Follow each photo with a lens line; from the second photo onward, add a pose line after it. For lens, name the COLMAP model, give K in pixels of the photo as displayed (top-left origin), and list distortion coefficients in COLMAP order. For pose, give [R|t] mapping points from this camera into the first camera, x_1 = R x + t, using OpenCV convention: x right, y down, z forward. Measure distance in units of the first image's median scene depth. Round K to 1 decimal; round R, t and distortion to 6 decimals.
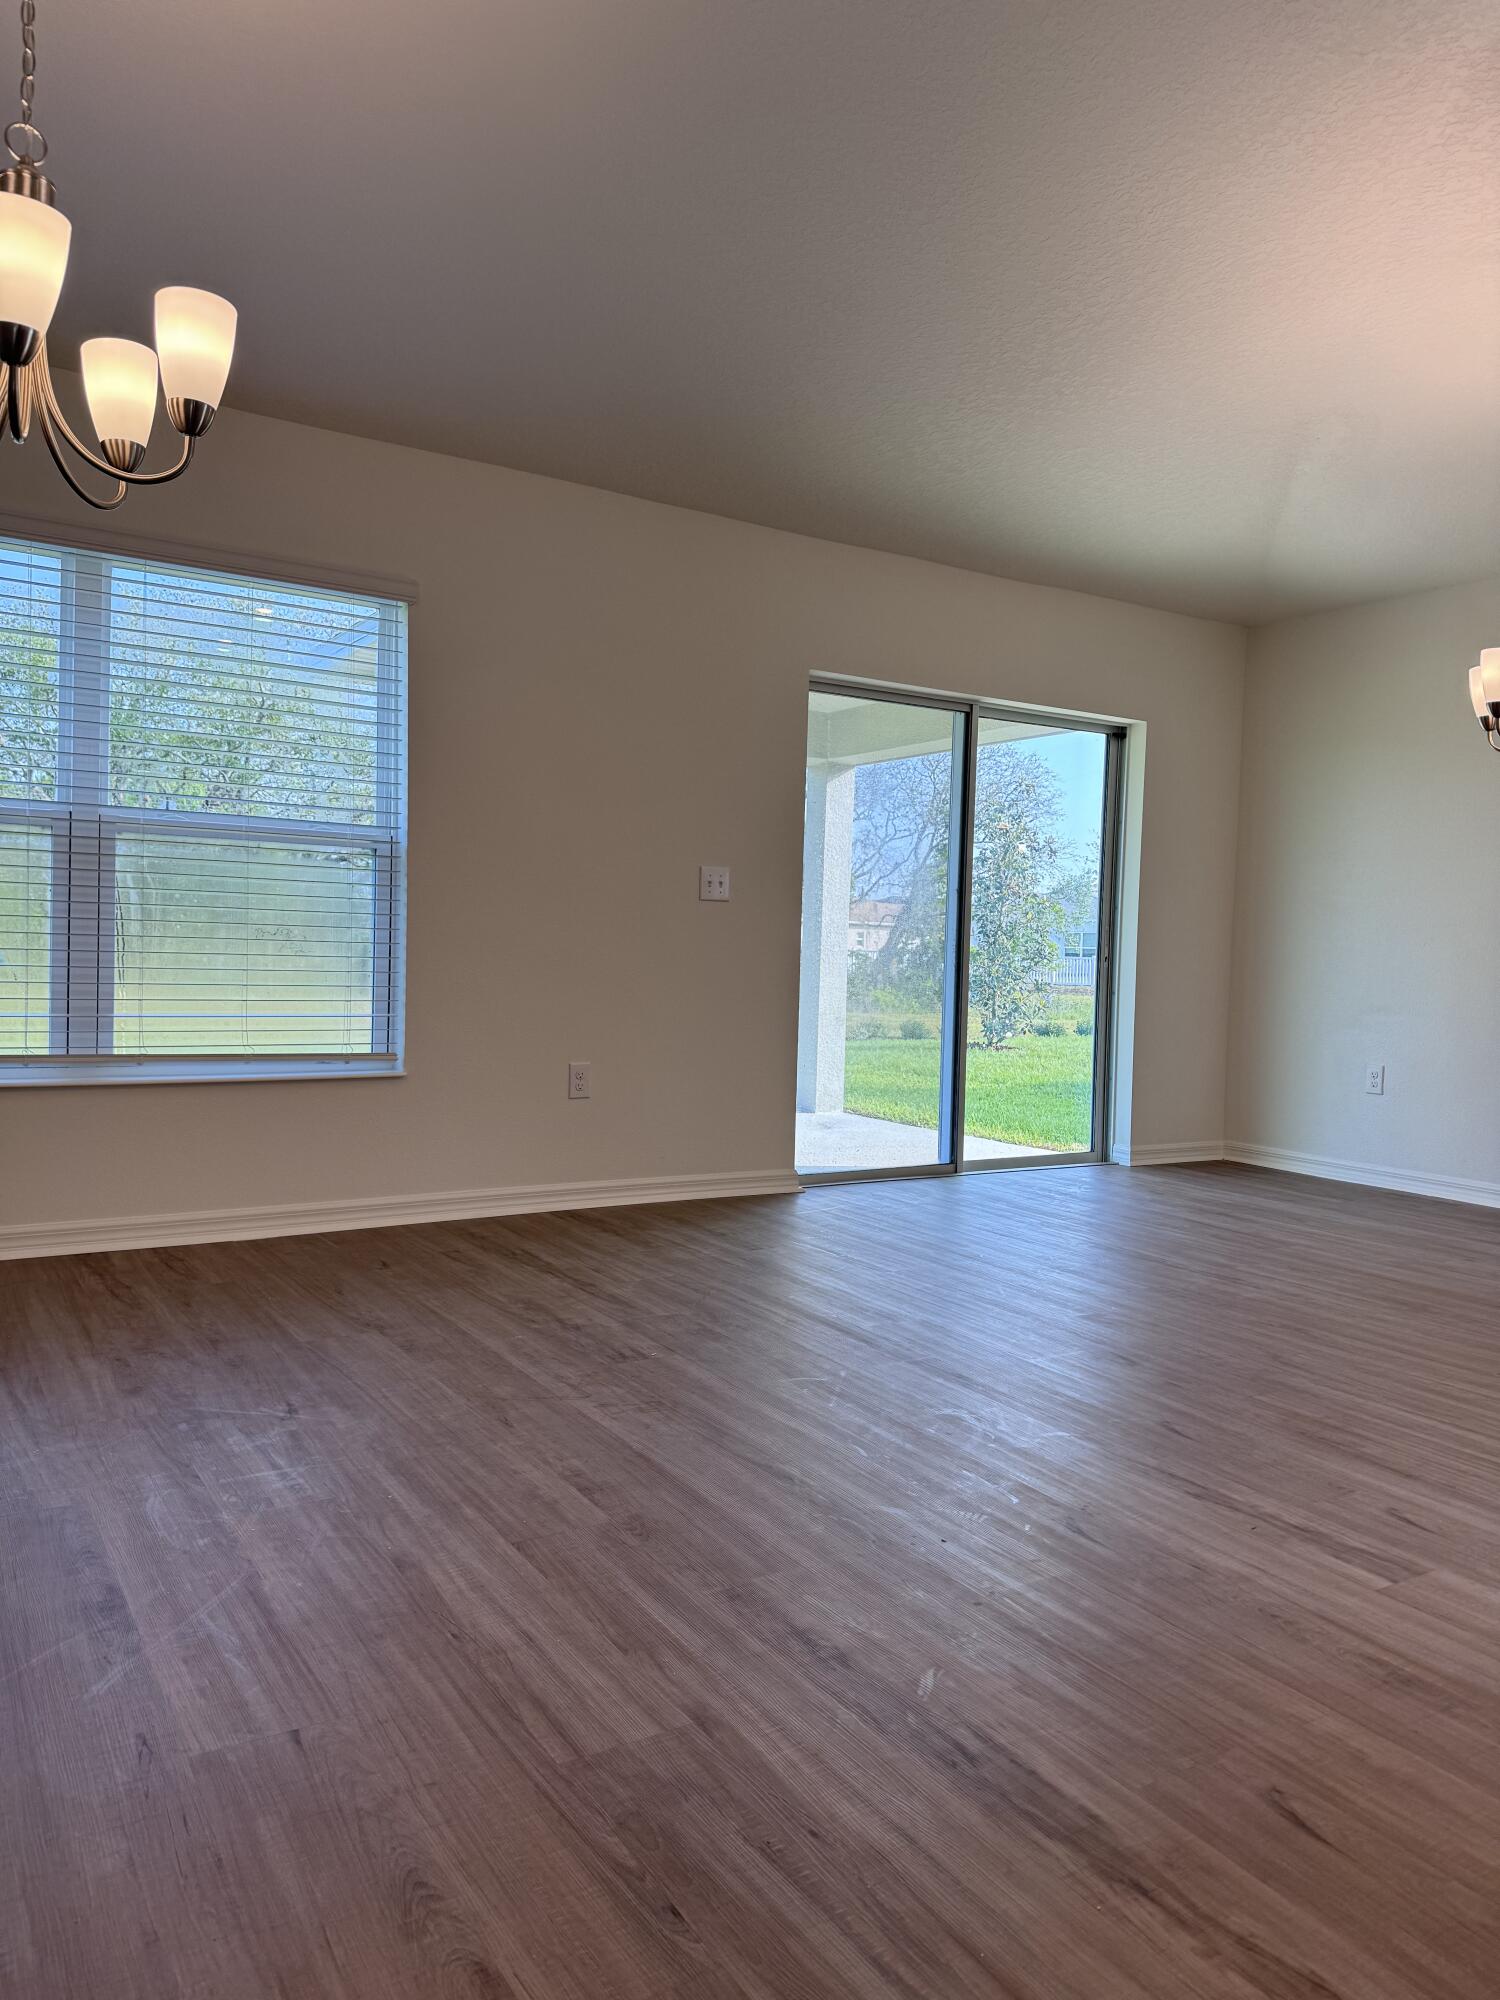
lens RADIAL K [[1394.0, 0, 746.1], [0, 1394.0, 995.3], [0, 0, 1]] dist [0.028529, -0.003643]
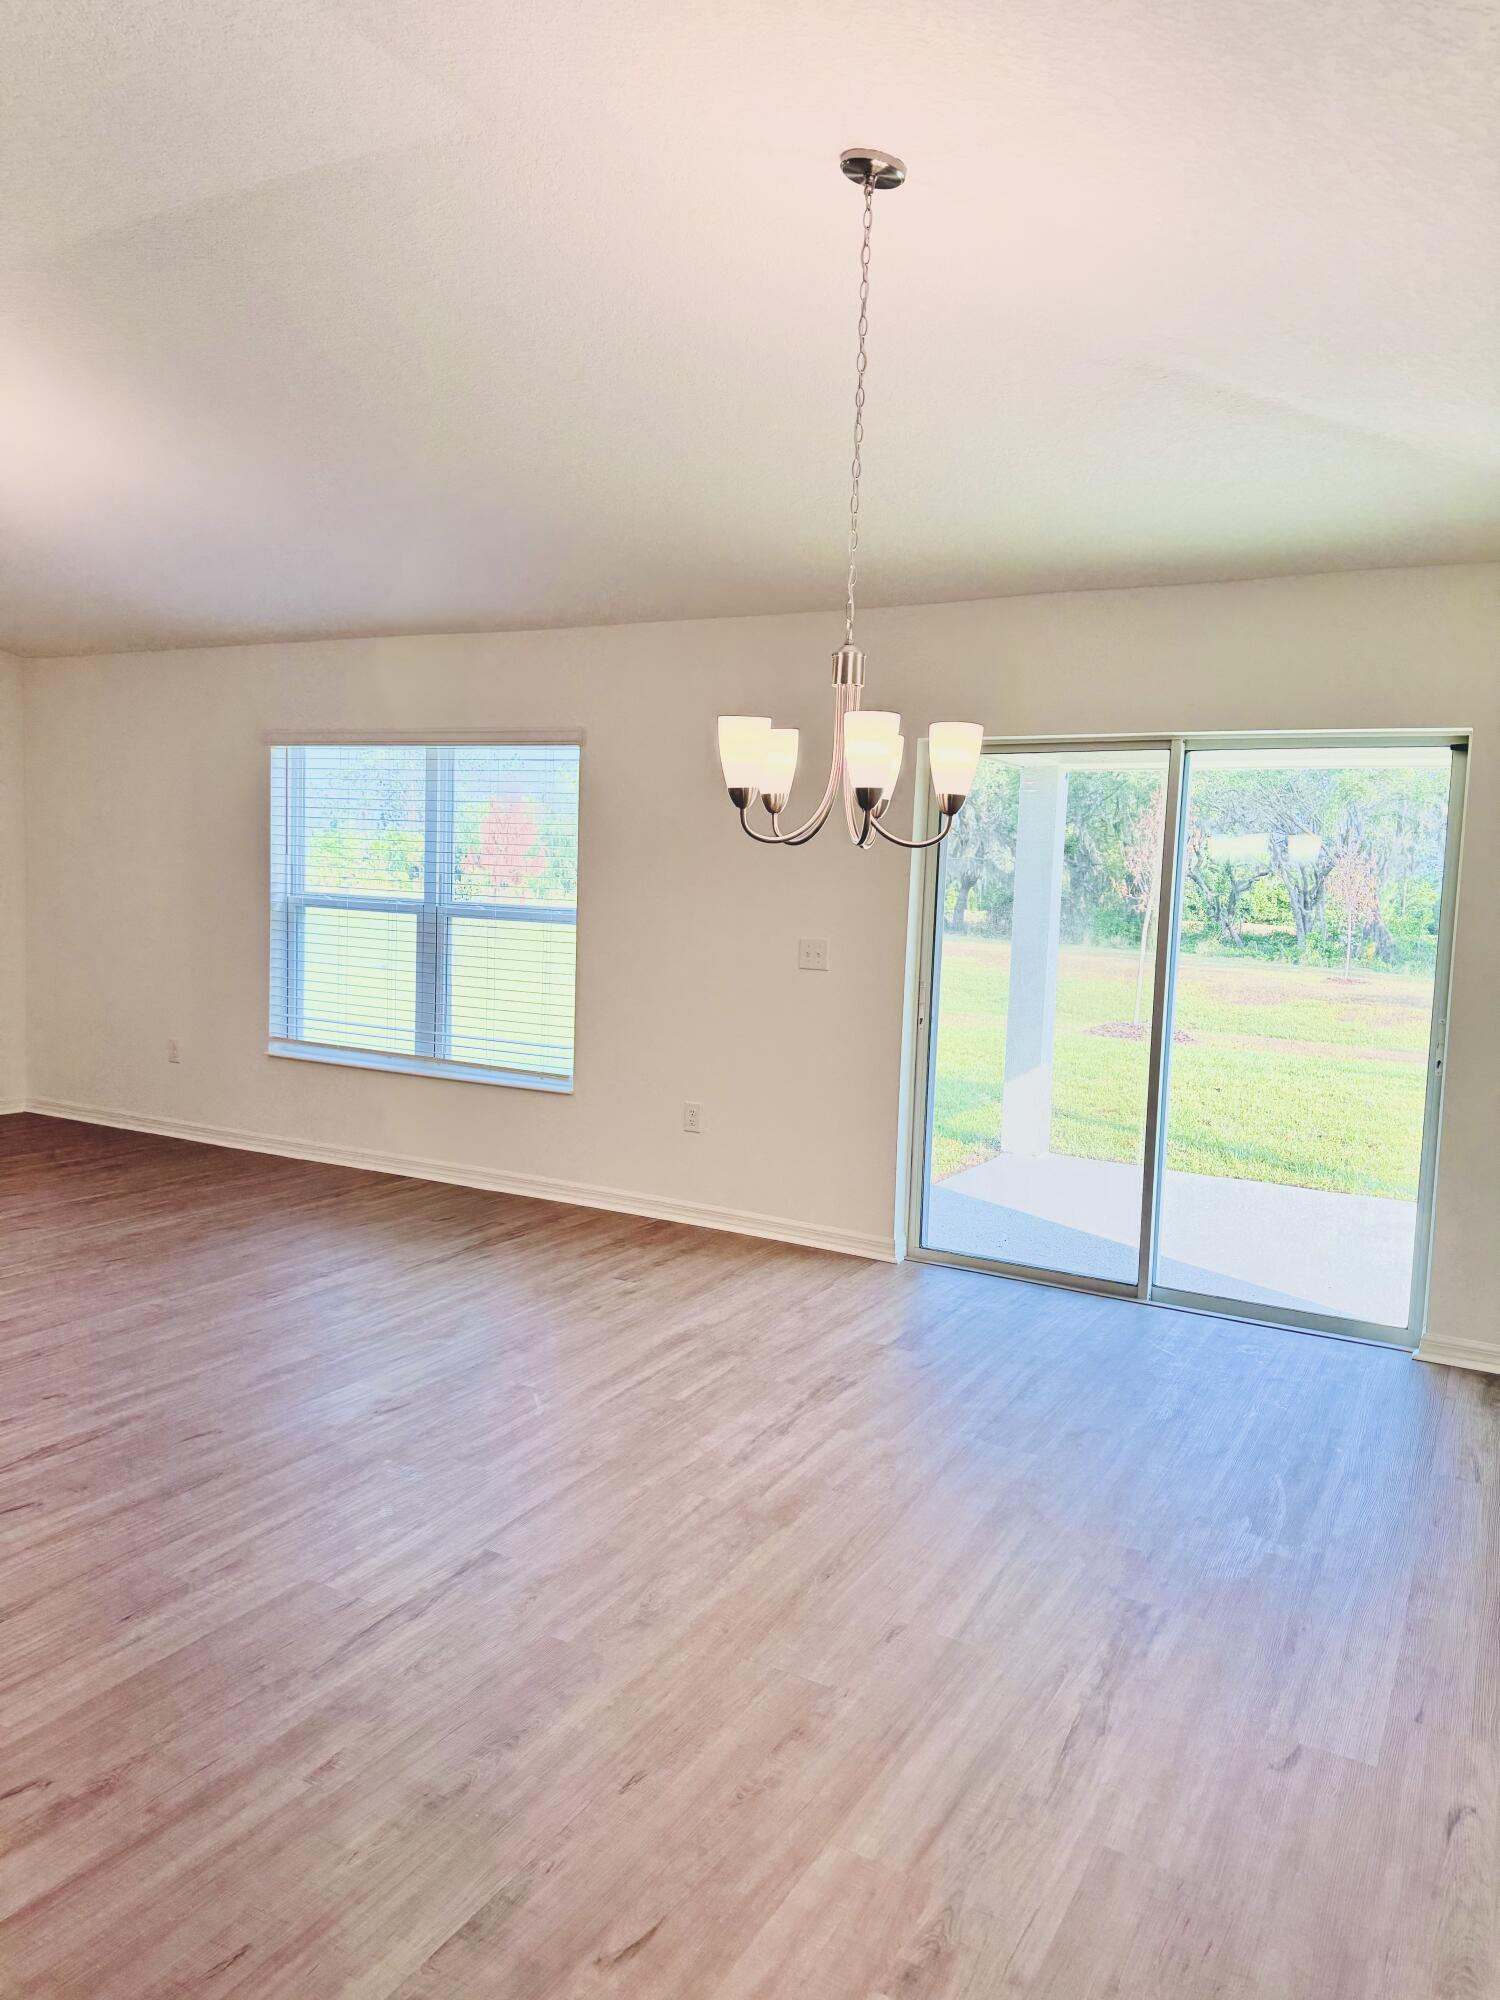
lens RADIAL K [[1394.0, 0, 742.4], [0, 1394.0, 1008.9], [0, 0, 1]] dist [0.028529, -0.003643]
pose [[0.497632, 0.061147, -0.865230, 1.103531], [-0.067067, 0.997238, 0.031903, -0.089616], [0.864792, 0.042152, 0.500359, 0.552177]]
